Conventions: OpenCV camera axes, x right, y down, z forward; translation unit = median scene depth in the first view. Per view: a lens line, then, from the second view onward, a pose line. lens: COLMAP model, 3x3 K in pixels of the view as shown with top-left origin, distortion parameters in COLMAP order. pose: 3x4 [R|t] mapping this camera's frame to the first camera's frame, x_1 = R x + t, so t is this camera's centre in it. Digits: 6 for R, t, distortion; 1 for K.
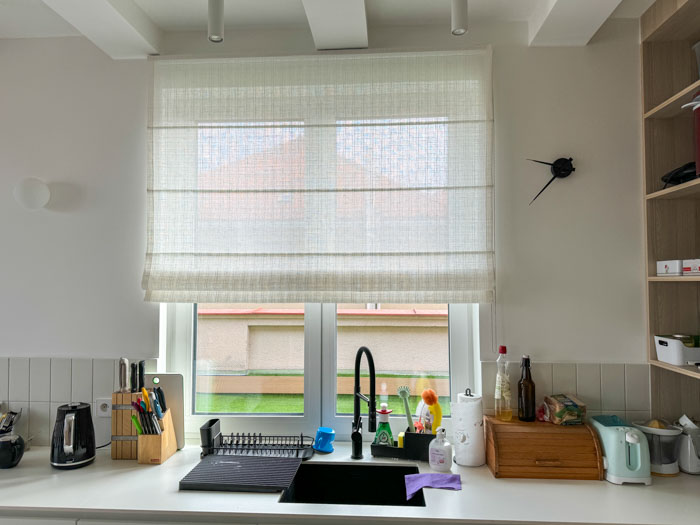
lens RADIAL K [[507.8, 0, 348.3], [0, 507.8, 264.9], [0, 0, 1]] dist [0.071543, -0.085721]
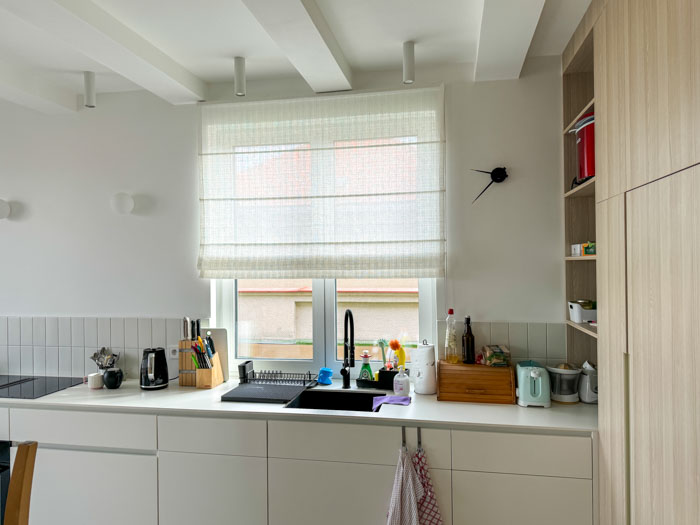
lens RADIAL K [[498.2, 0, 344.3], [0, 498.2, 264.7], [0, 0, 1]] dist [0.183817, -0.321434]
pose [[0.991364, -0.009396, -0.130804, 0.193950], [0.013907, 0.999338, 0.033611, -0.007953], [0.130402, -0.035140, 0.990838, -0.352992]]
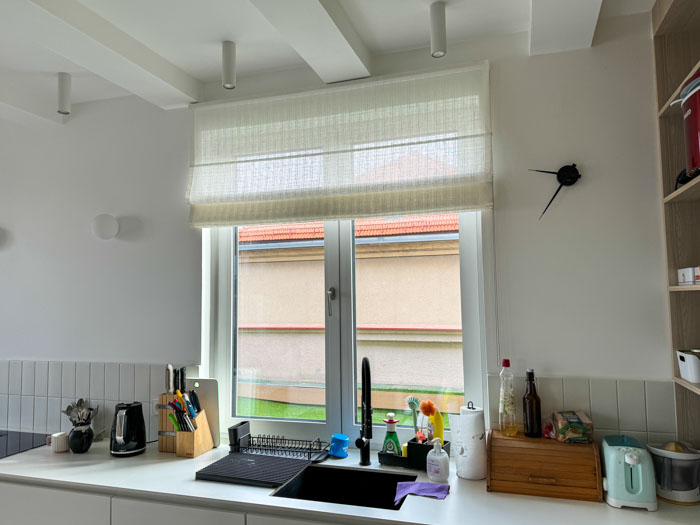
lens RADIAL K [[507.8, 0, 348.3], [0, 507.8, 264.9], [0, 0, 1]] dist [0.071543, -0.085721]
pose [[0.970334, -0.028162, -0.240123, 0.245666], [0.020377, 0.999185, -0.034843, 0.005019], [0.240909, 0.028917, 0.970117, -0.036340]]
